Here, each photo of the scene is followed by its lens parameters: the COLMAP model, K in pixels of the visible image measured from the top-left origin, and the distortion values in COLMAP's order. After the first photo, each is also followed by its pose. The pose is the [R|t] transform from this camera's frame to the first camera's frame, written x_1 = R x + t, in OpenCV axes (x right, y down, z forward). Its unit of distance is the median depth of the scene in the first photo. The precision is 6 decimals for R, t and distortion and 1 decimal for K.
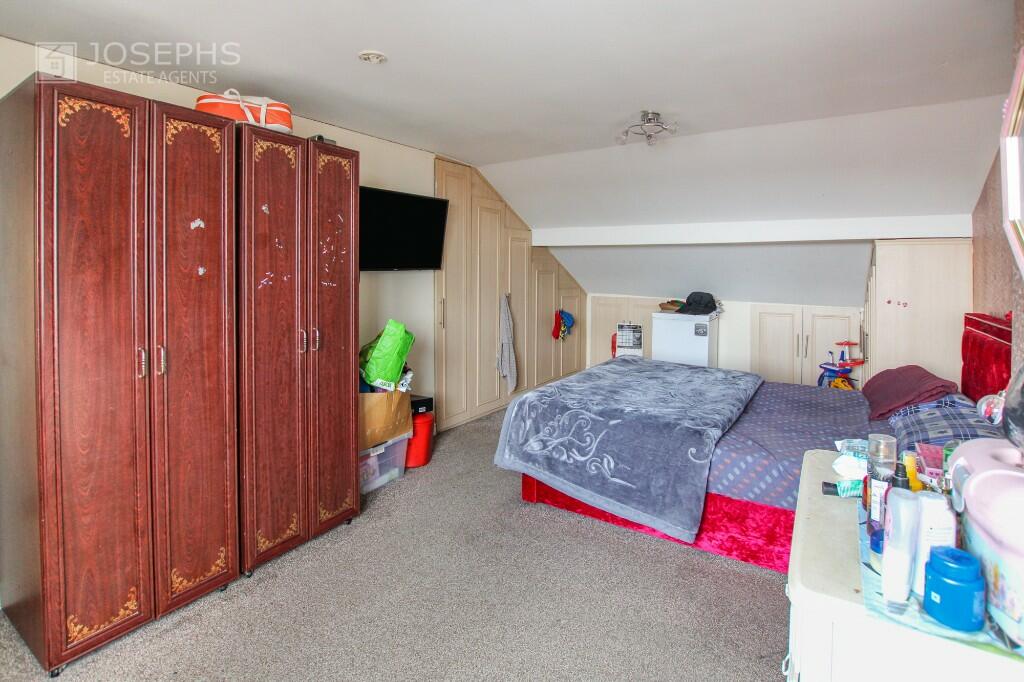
lens RADIAL K [[494.0, 0, 517.1], [0, 494.0, 281.0], [0, 0, 1]] dist [-0.017101, 0.000519]
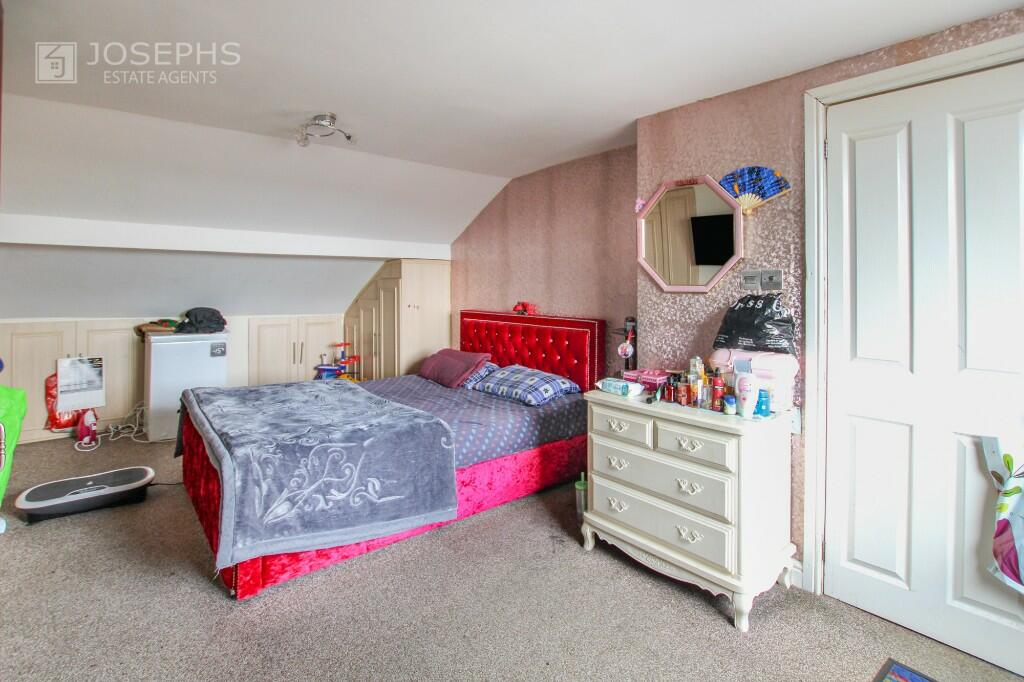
lens RADIAL K [[494.0, 0, 517.1], [0, 494.0, 281.0], [0, 0, 1]] dist [-0.017101, 0.000519]
pose [[0.316508, 0.002761, 0.948586, -0.575078], [0.023000, 0.999679, -0.010584, -0.005516], [-0.948311, 0.025167, 0.316343, 0.401416]]
